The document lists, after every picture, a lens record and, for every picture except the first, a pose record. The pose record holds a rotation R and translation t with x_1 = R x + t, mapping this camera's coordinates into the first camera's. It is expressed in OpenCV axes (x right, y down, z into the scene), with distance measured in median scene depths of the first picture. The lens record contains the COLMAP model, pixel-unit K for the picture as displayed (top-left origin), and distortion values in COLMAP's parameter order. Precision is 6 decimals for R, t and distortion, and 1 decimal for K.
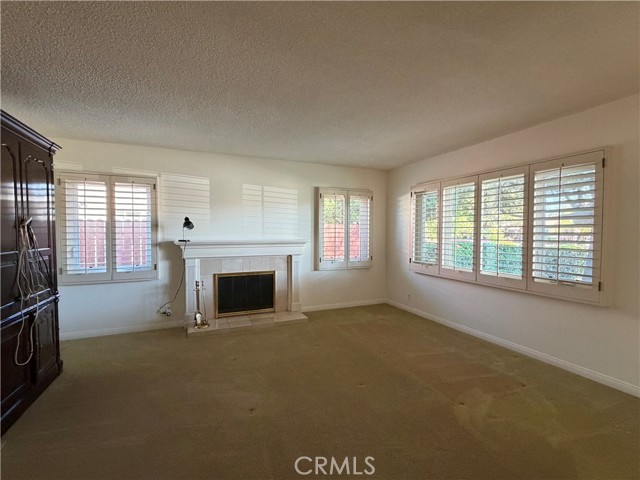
lens RADIAL K [[294.0, 0, 320.0], [0, 294.0, 240.0], [0, 0, 1]] dist [0.000525, 0.000895]
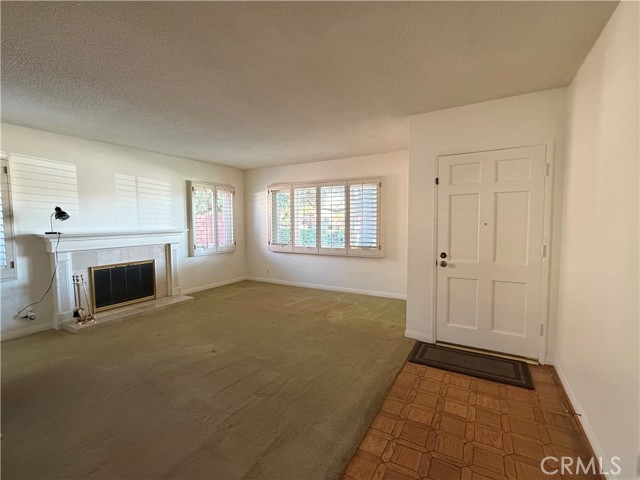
lens RADIAL K [[294.0, 0, 320.0], [0, 294.0, 240.0], [0, 0, 1]] dist [0.000525, 0.000895]
pose [[0.800671, -0.048783, 0.597115, -0.301912], [0.027110, 0.998609, 0.045234, 0.004487], [-0.598491, -0.020030, 0.800879, -0.186293]]
